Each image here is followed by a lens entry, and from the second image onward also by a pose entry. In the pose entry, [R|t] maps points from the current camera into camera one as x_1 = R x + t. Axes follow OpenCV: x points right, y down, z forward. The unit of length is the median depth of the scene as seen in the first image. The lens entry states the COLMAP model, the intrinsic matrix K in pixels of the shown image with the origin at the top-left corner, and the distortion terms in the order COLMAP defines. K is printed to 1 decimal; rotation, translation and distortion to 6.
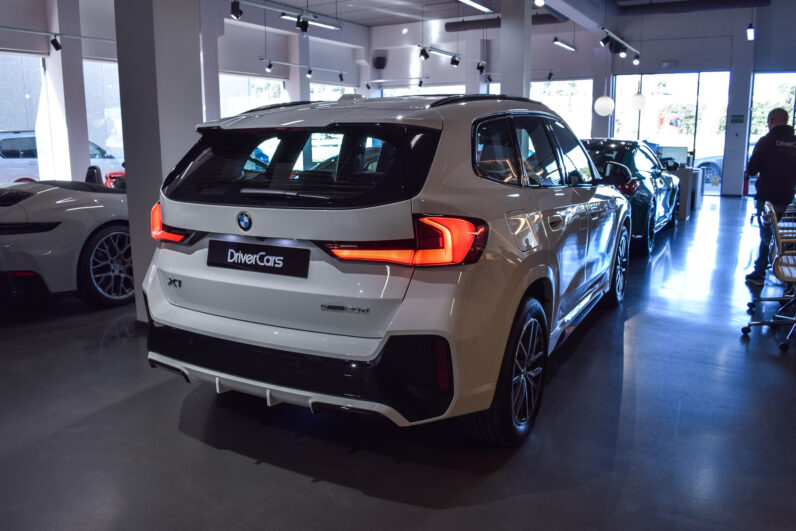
lens RADIAL K [[616.4, 0, 398.0], [0, 616.4, 265.5], [0, 0, 1]] dist [-0.104287, 0.029841]
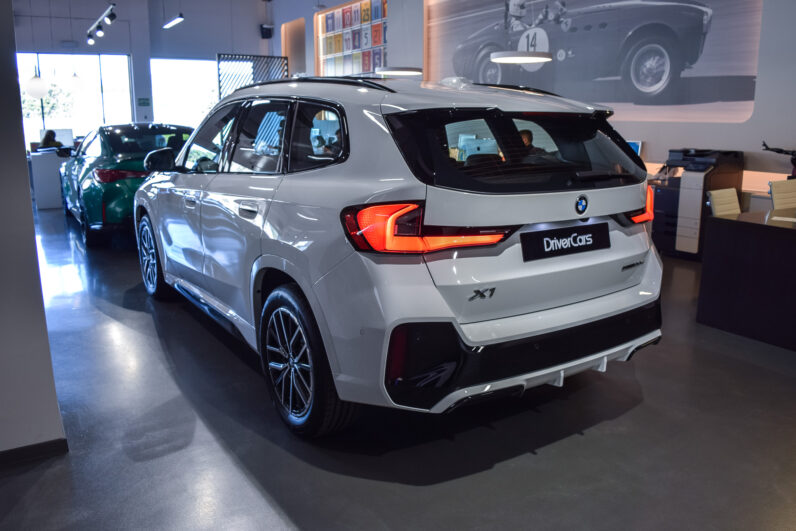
lens RADIAL K [[616.4, 0, 398.0], [0, 616.4, 265.5], [0, 0, 1]] dist [-0.104287, 0.029841]
pose [[0.499175, -0.195096, 0.844252, -1.211735], [0.172383, 0.977207, 0.123896, -0.143791], [-0.849181, 0.083689, 0.521429, 0.704133]]
